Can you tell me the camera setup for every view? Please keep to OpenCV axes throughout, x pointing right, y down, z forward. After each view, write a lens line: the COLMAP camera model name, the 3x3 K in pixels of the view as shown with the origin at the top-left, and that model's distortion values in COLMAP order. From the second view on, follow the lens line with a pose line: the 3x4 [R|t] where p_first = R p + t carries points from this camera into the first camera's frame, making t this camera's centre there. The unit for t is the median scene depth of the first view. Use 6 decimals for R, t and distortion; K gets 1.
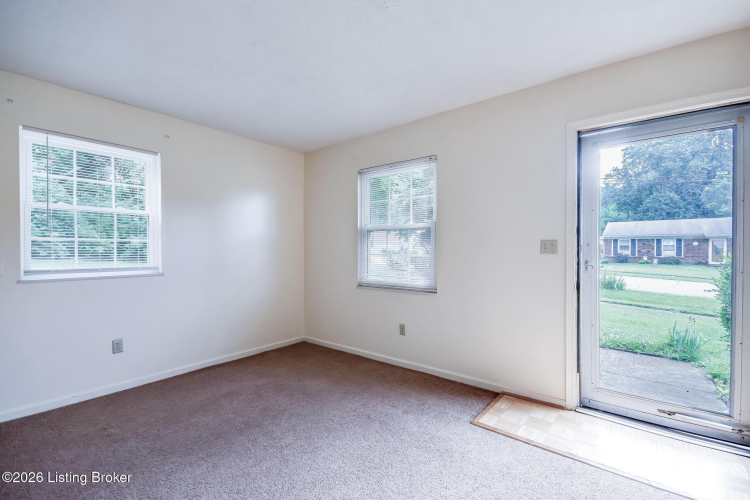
lens RADIAL K [[327.9, 0, 375.4], [0, 327.9, 251.4], [0, 0, 1]] dist [0.000042, -0.002878]
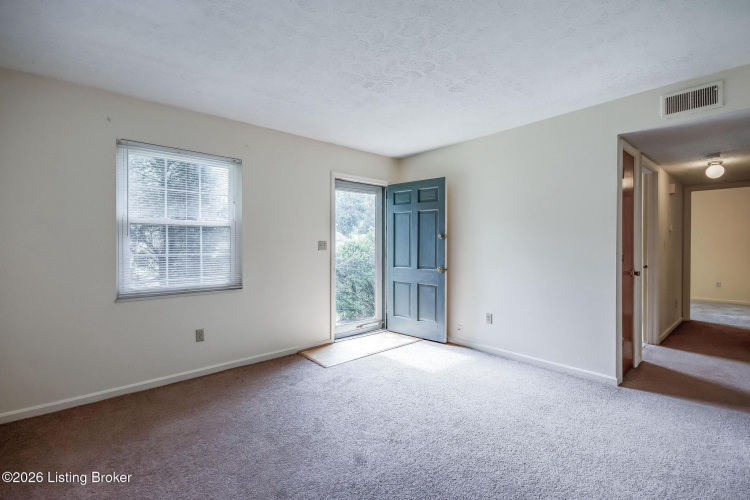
lens RADIAL K [[327.9, 0, 381.9], [0, 327.9, 250.1], [0, 0, 1]] dist [0.000042, -0.002878]
pose [[0.153854, -0.011104, 0.988031, -0.835808], [0.007453, 0.999921, 0.010078, -0.005059], [-0.988066, 0.005813, 0.153924, 0.405449]]
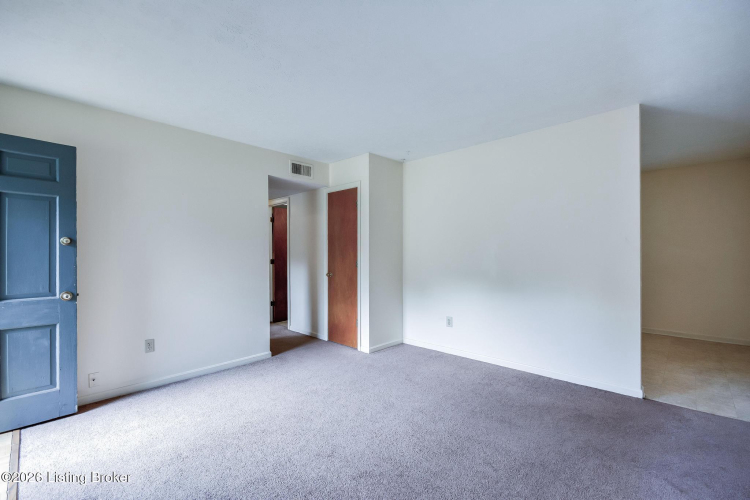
lens RADIAL K [[327.9, 0, 372.8], [0, 327.9, 253.5], [0, 0, 1]] dist [0.000042, -0.002878]
pose [[-0.998200, -0.003588, 0.059865, -0.271050], [-0.003095, 0.999960, 0.008339, -0.024876], [-0.059892, 0.008139, -0.998172, 1.182405]]
